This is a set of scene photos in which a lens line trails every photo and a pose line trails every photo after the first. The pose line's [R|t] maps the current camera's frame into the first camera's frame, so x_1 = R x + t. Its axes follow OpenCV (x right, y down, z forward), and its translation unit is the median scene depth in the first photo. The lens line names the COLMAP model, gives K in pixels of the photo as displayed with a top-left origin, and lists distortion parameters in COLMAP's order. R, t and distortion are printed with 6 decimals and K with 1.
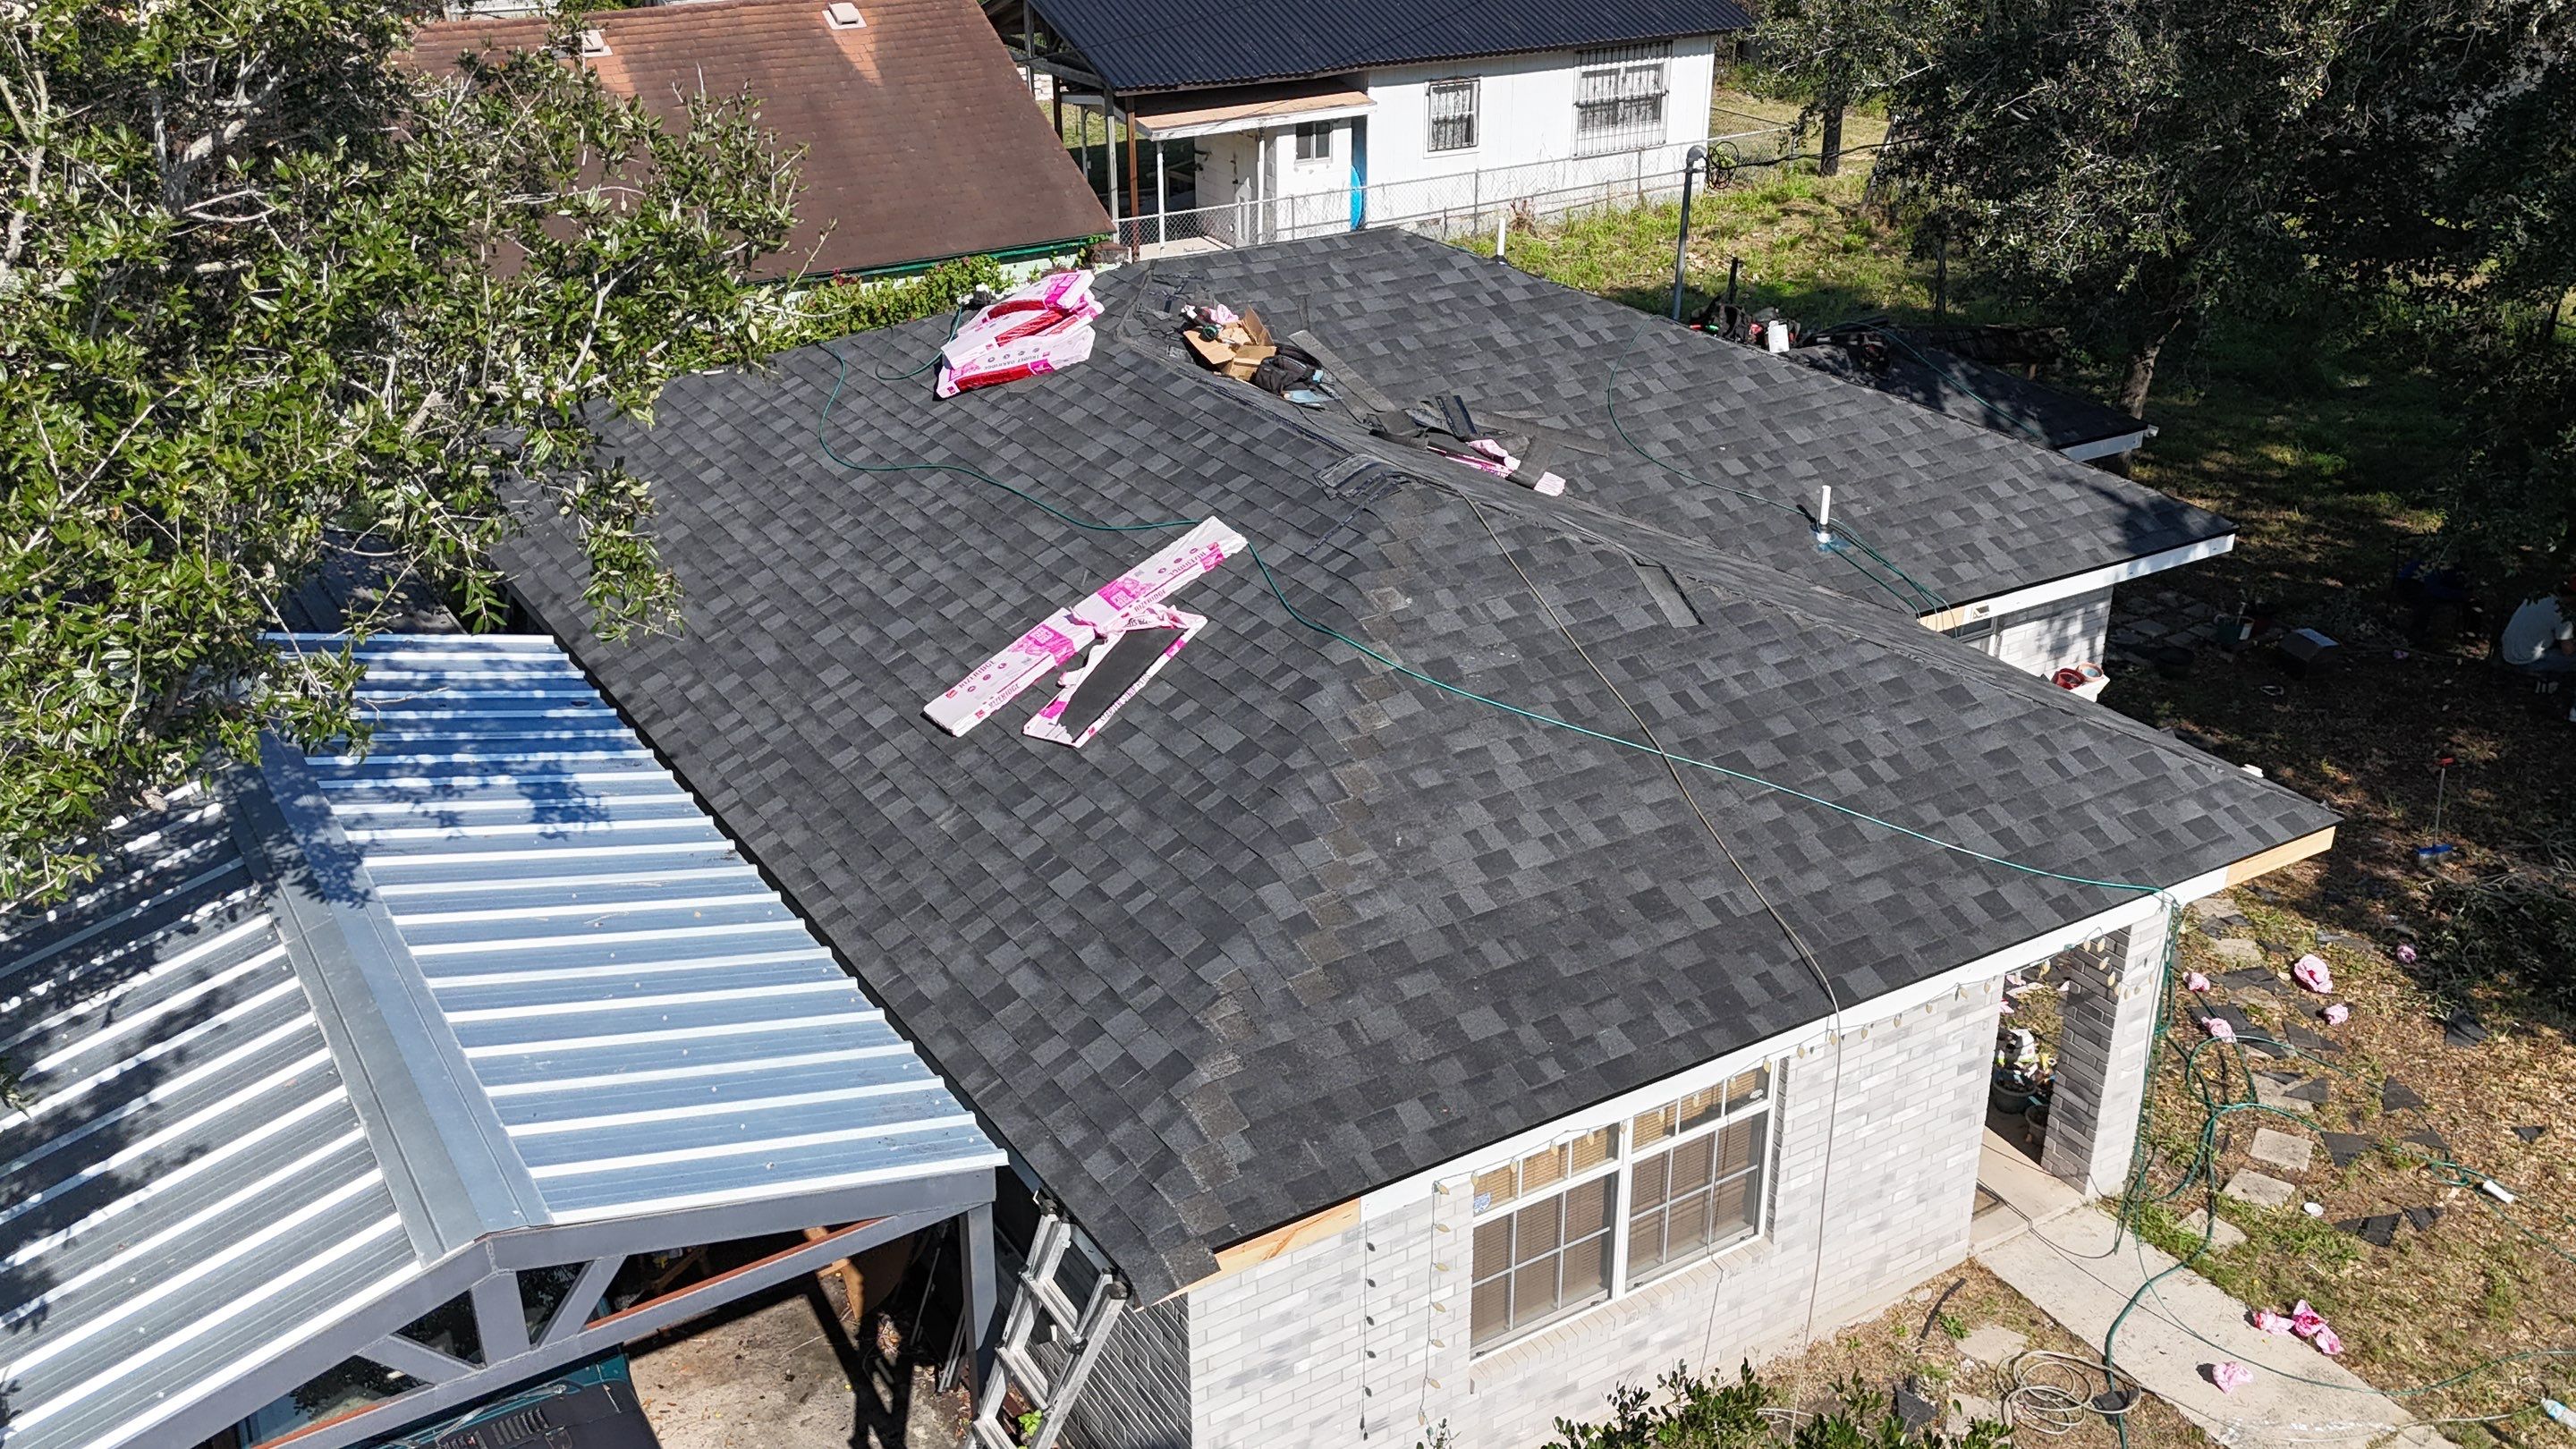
lens RADIAL K [[2312.4, 0, 1295.0], [0, 2312.4, 723.8], [0, 0, 1]] dist [0.106545, -0.165144]
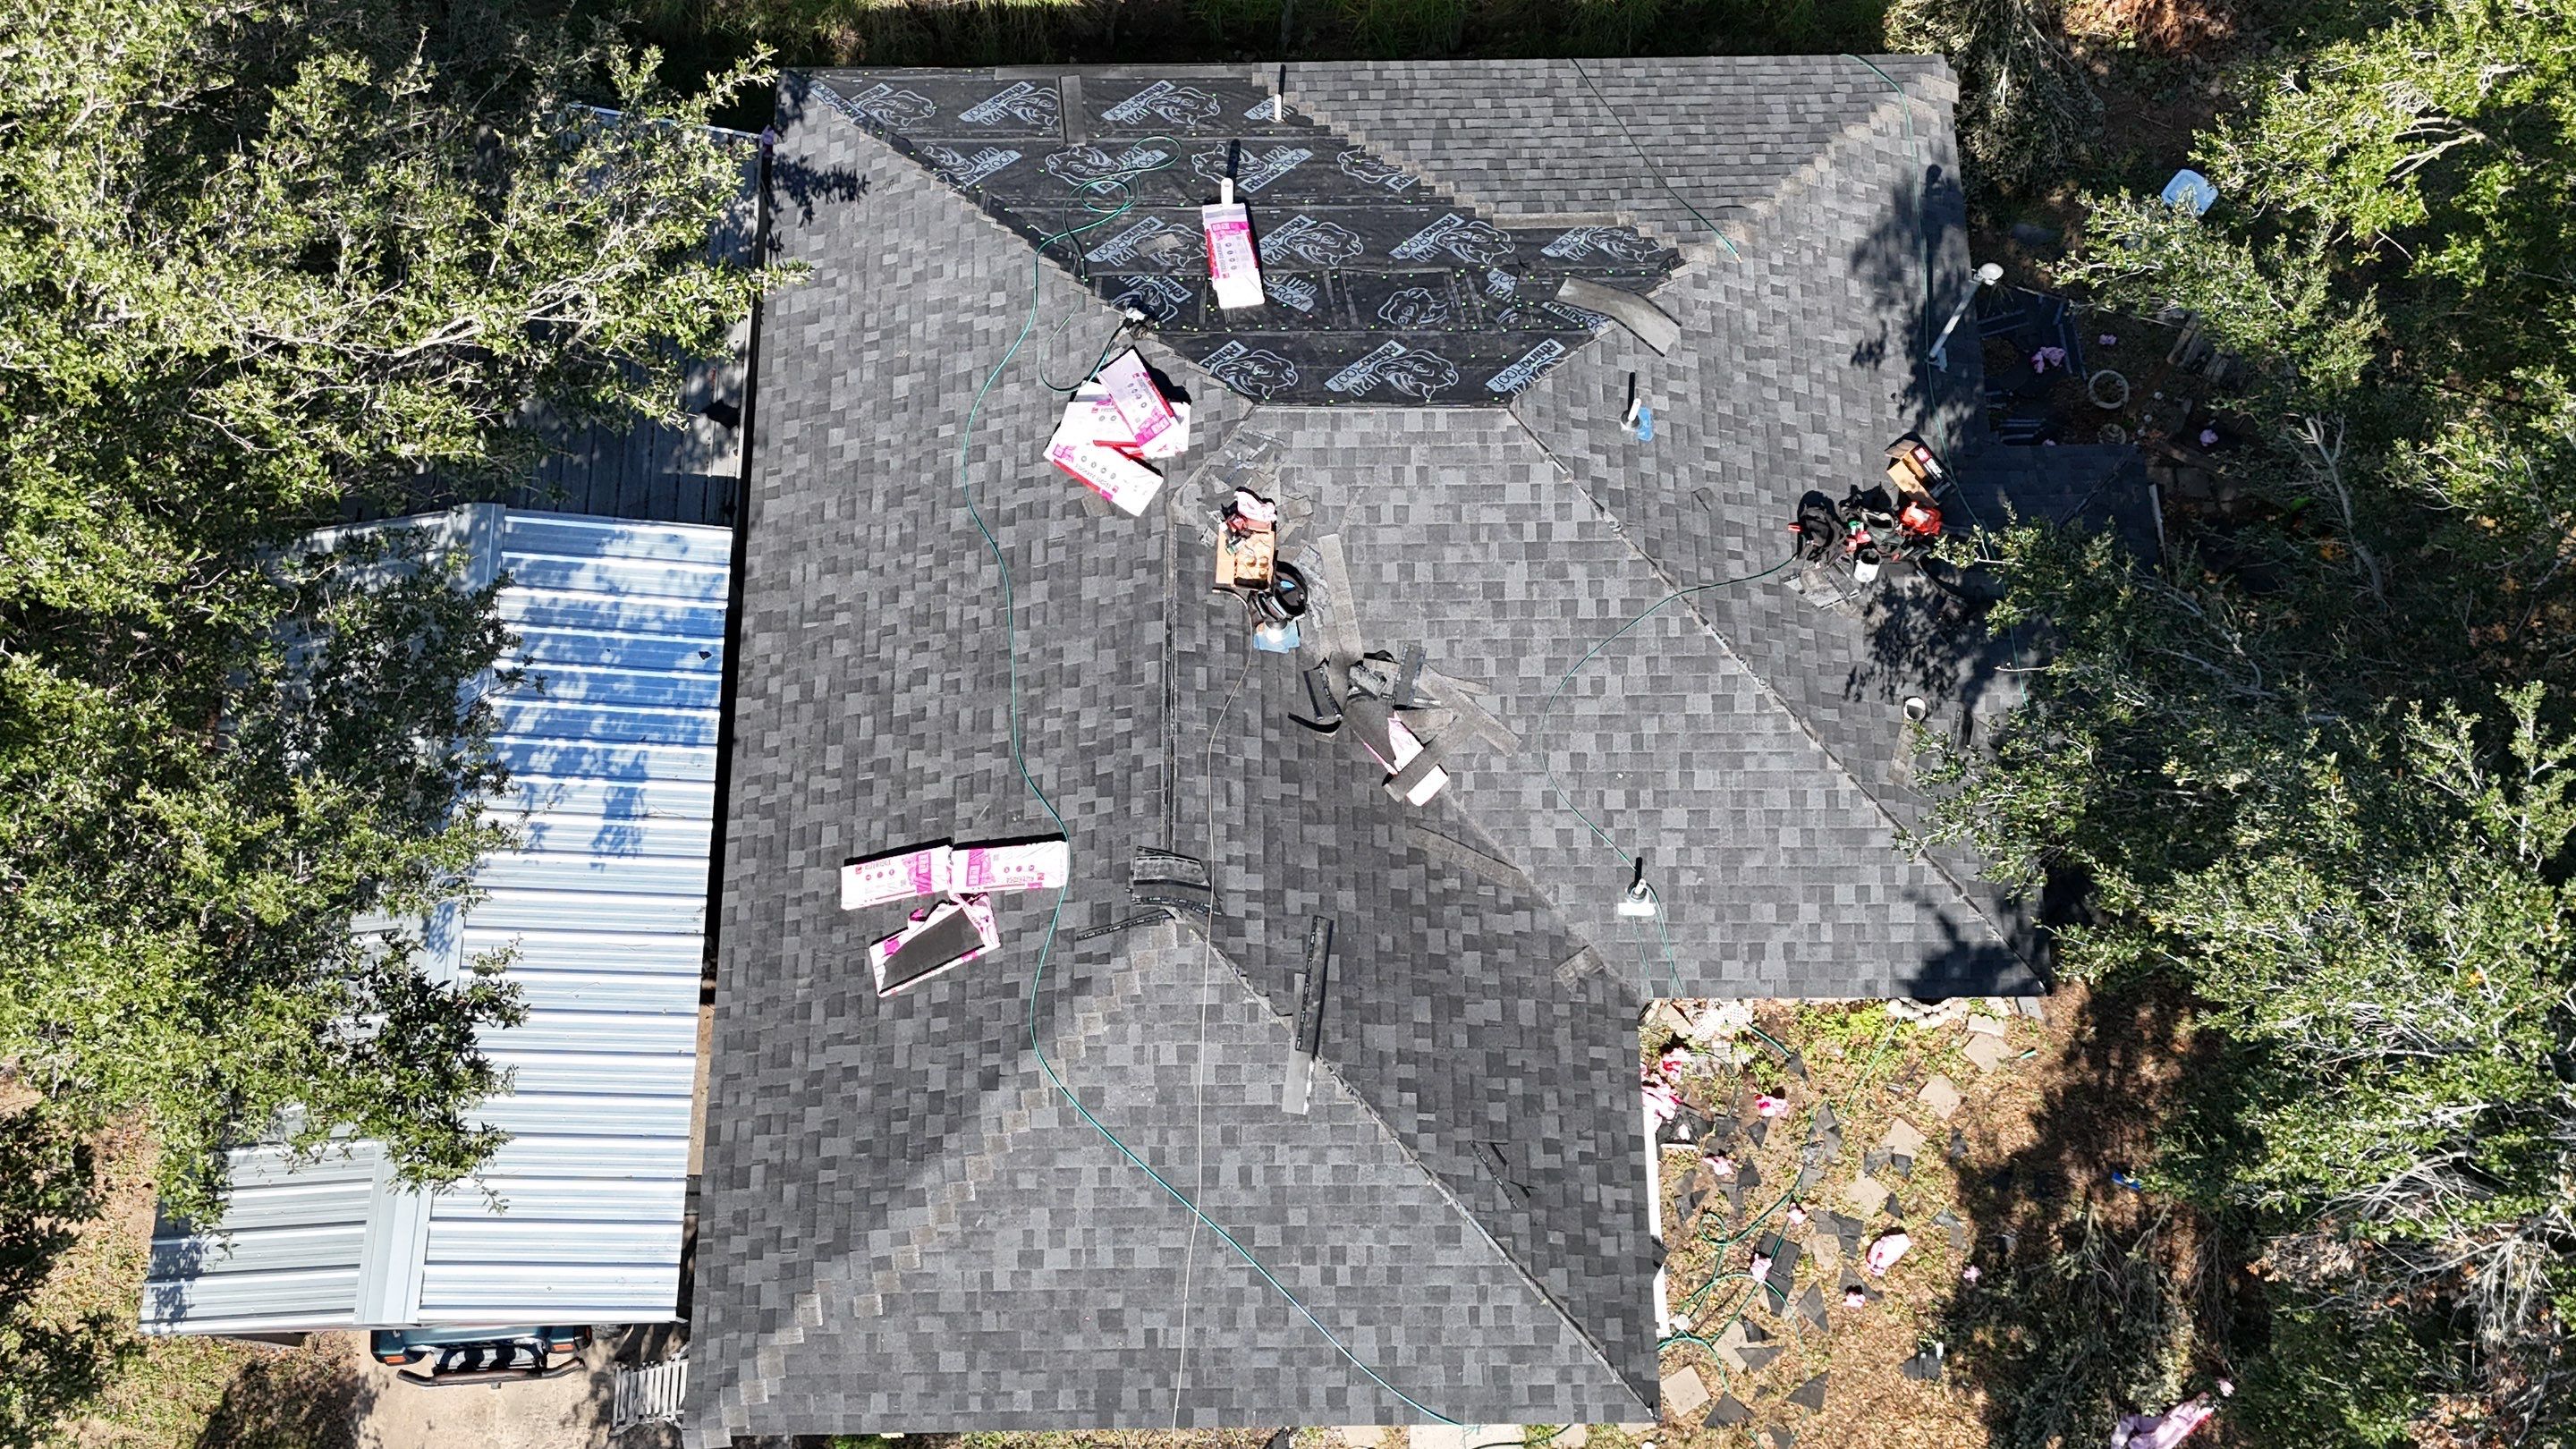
lens RADIAL K [[2312.4, 0, 1286.4], [0, 2312.4, 728.8], [0, 0, 1]] dist [0.106545, -0.165144]
pose [[0.854284, 0.492620, -0.165902, 0.290148], [-0.217852, 0.629087, 0.746184, -1.258711], [0.471952, -0.601311, 0.644737, 0.241374]]
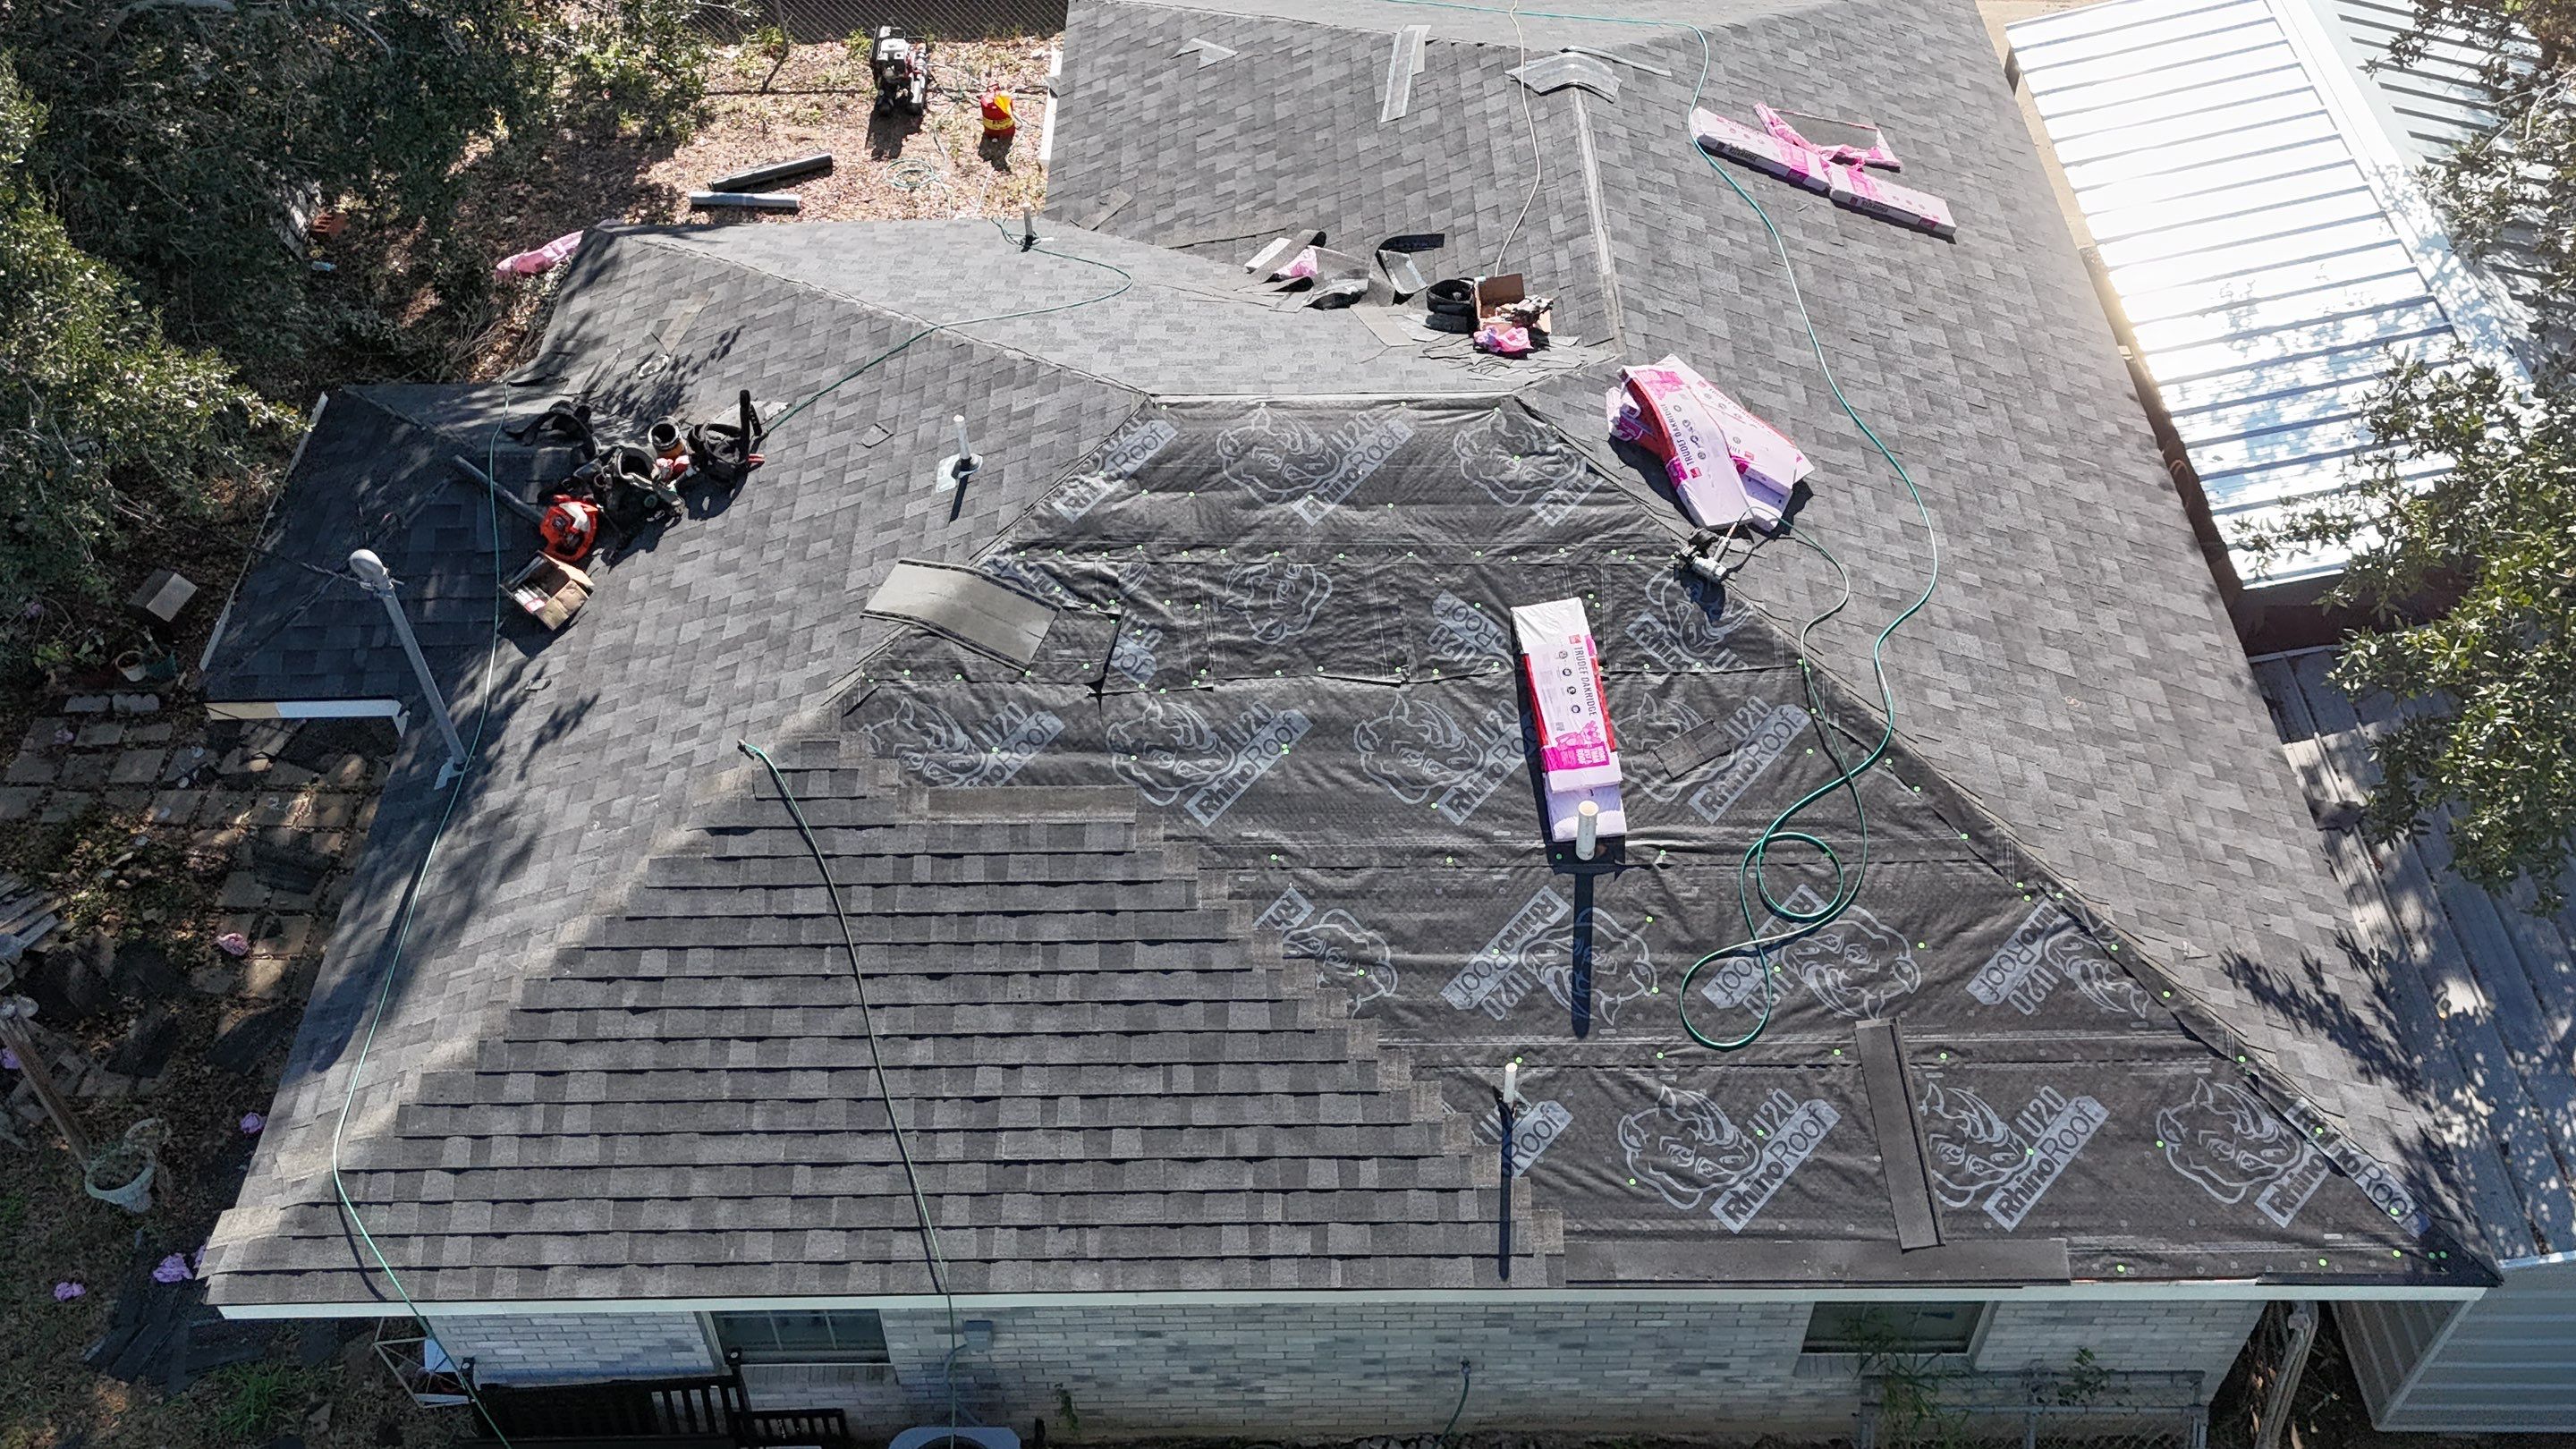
lens RADIAL K [[2312.4, 0, 1286.0], [0, 2312.4, 723.9], [0, 0, 1]] dist [0.106545, -0.165144]
pose [[-0.852125, -0.372857, 0.367233, -0.428462], [0.228085, 0.366971, 0.901837, -1.169644], [-0.471020, 0.852238, -0.227662, 1.736826]]
